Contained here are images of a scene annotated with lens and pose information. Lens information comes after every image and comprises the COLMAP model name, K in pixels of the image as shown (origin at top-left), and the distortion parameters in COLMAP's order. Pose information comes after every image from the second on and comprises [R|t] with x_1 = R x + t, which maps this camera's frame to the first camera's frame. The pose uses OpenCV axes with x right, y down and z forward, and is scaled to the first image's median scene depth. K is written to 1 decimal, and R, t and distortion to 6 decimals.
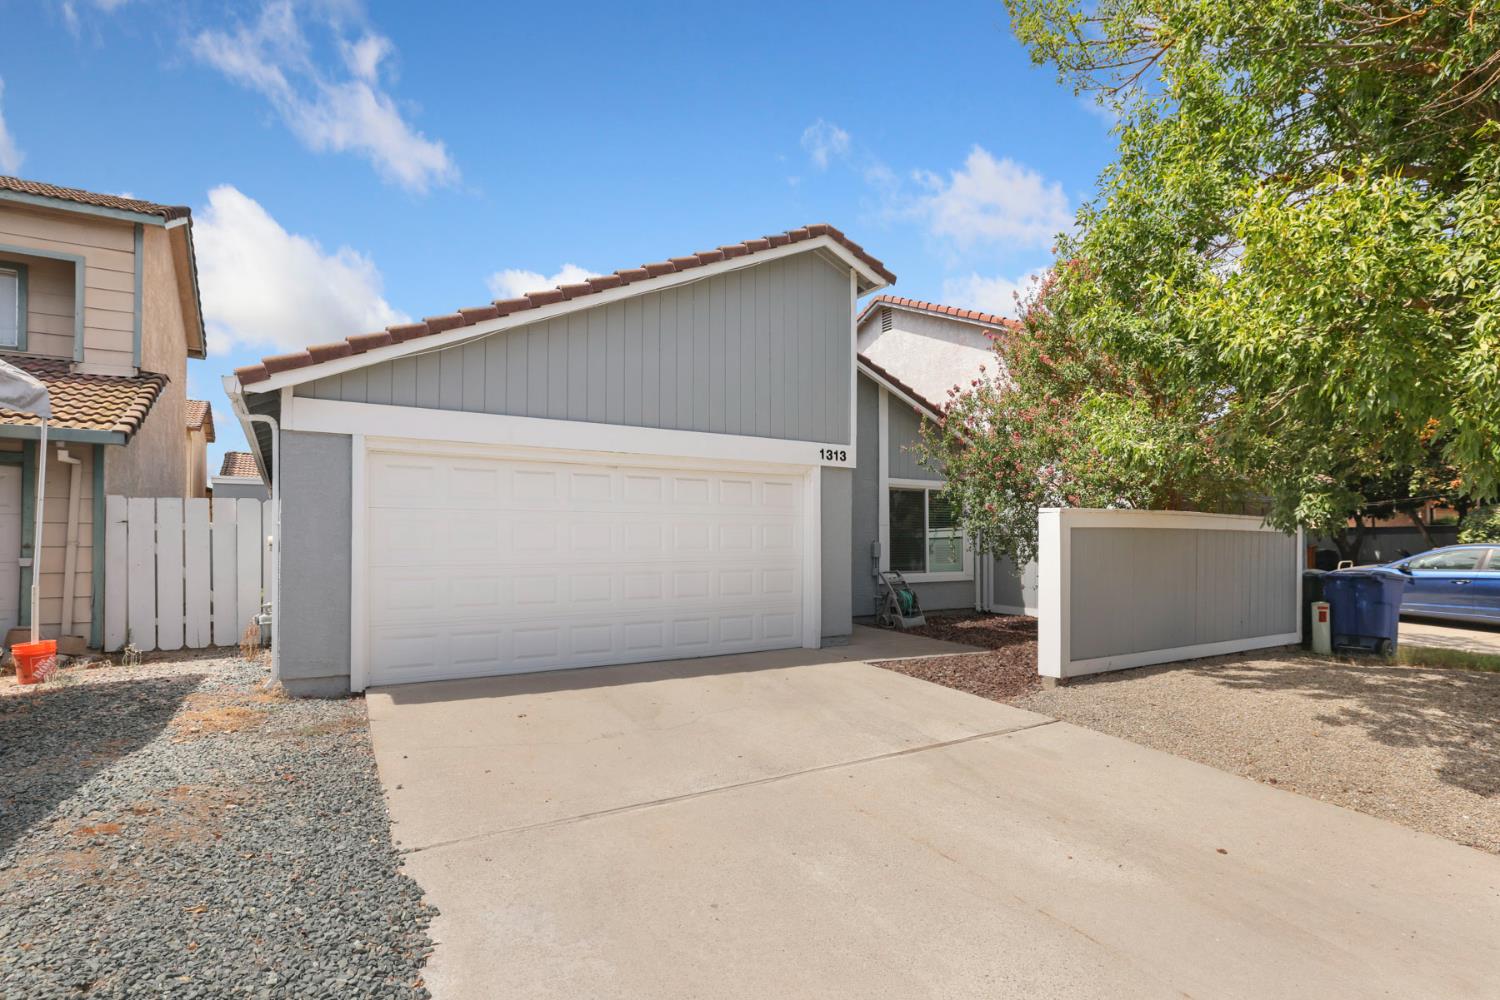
lens RADIAL K [[768.1, 0, 753.7], [0, 768.1, 527.6], [0, 0, 1]] dist [-0.020777, 0.007376]
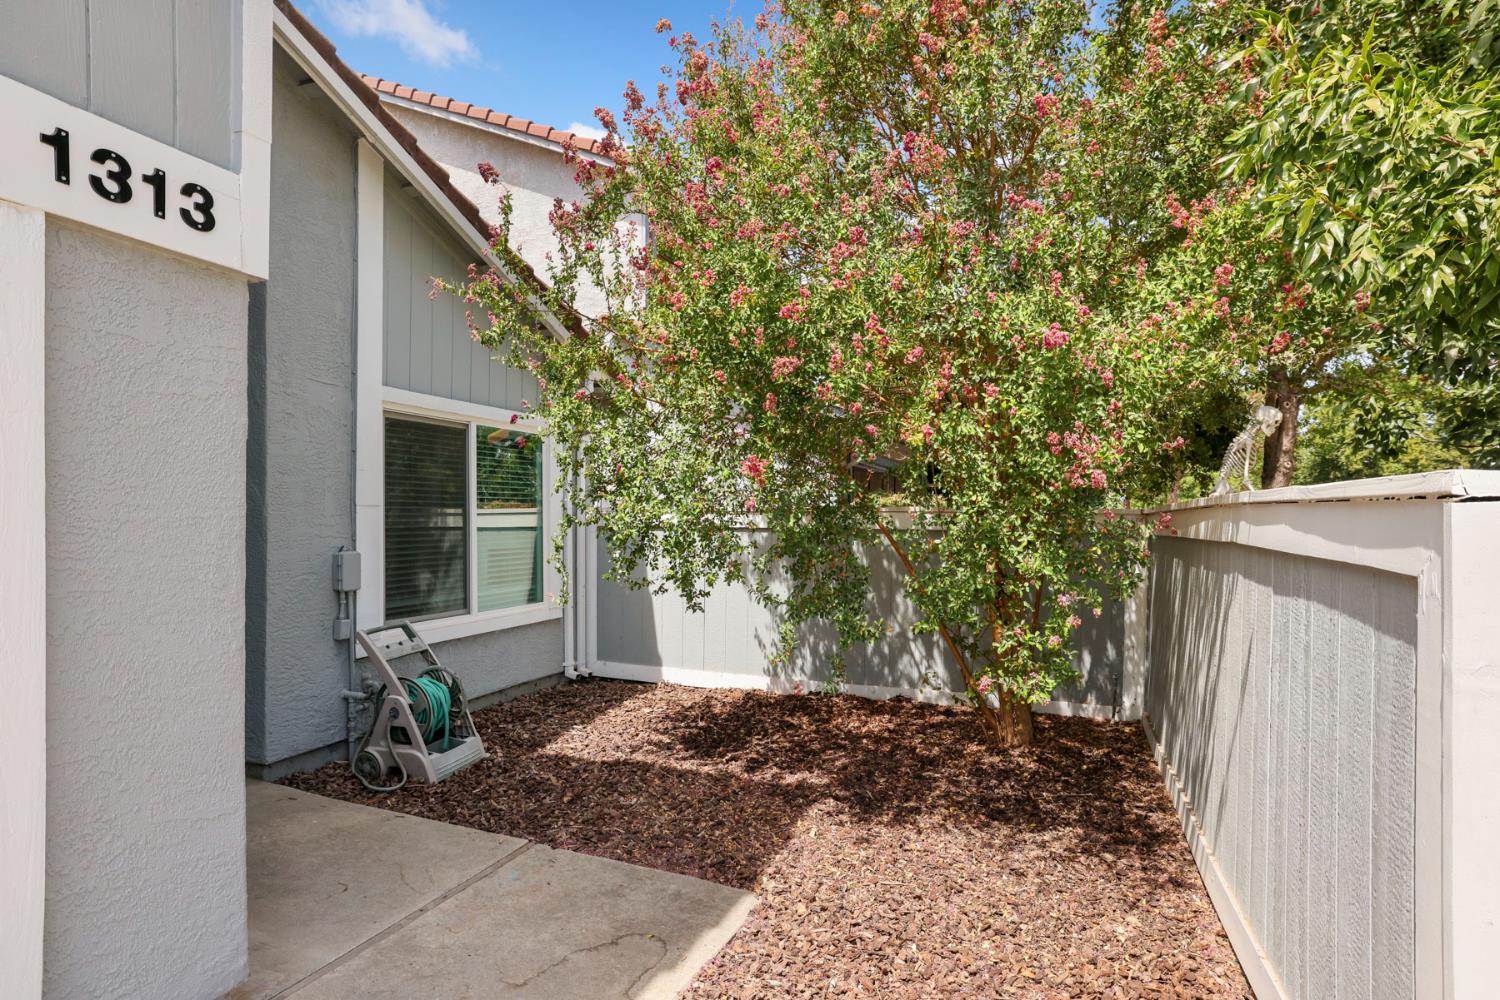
lens RADIAL K [[783.5, 0, 746.0], [0, 783.5, 509.3], [0, 0, 1]] dist [-0.022486, 0.001339]
pose [[0.799859, -0.000781, 0.600188, 0.111322], [-0.009177, 0.999866, 0.013532, -0.012361], [-0.600118, -0.016332, 0.799745, 0.744228]]
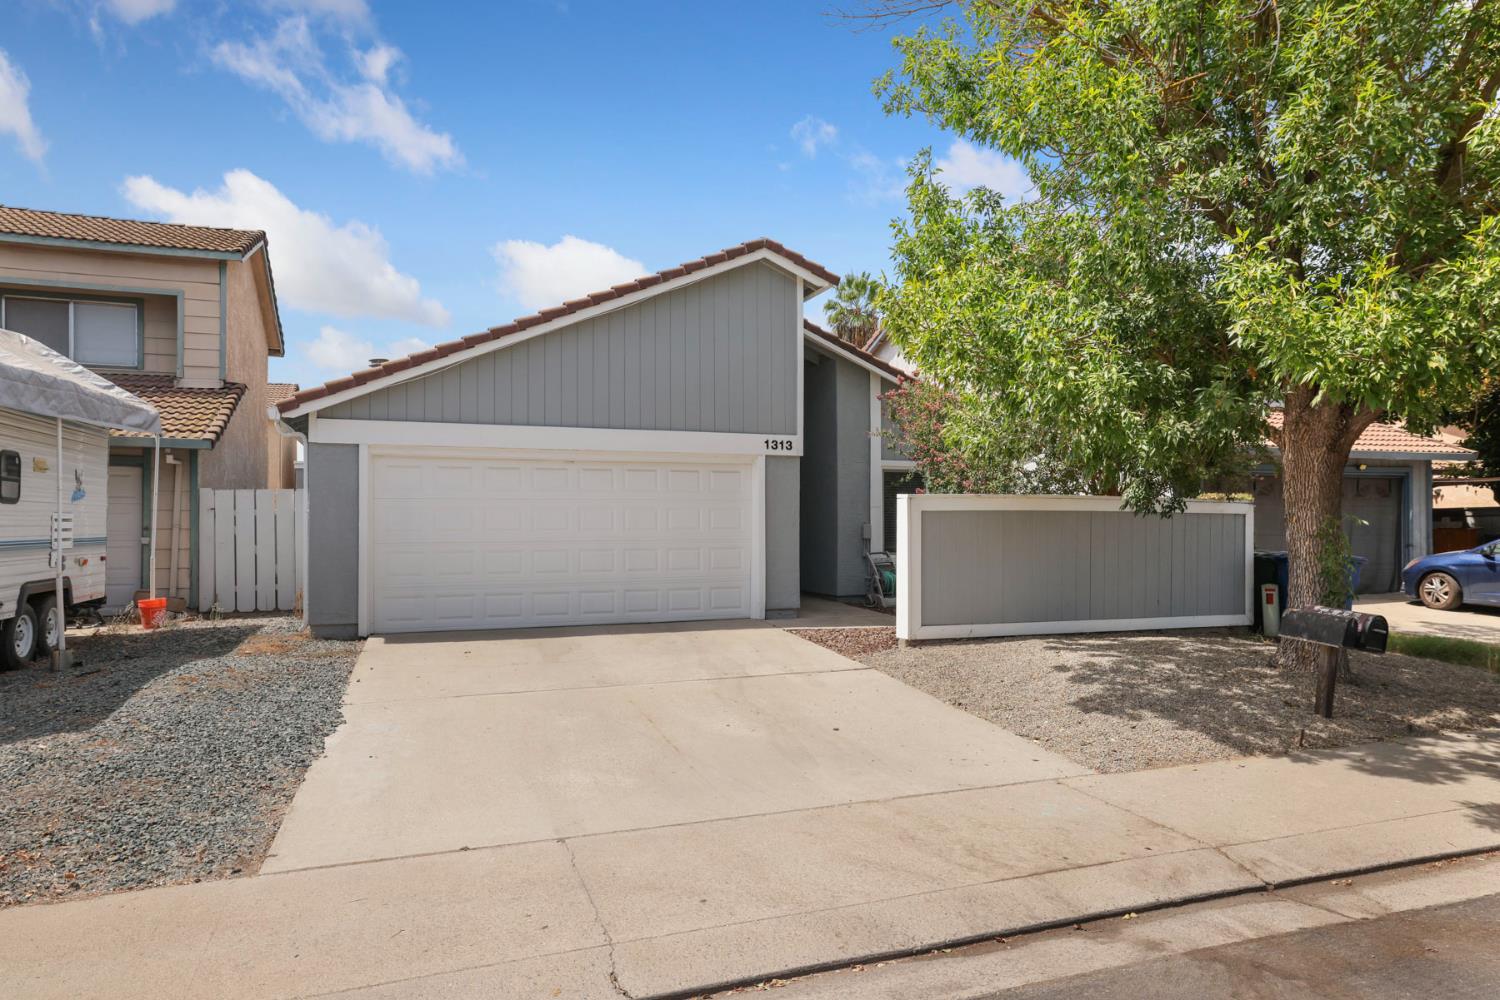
lens RADIAL K [[961.4, 0, 751.6], [0, 961.4, 507.1], [0, 0, 1]] dist [-0.006375, -0.007894]
pose [[0.981442, -0.005129, -0.191689, 0.333066], [0.005441, 0.999985, 0.001102, -0.007130], [0.191681, -0.002124, 0.981455, -0.366048]]
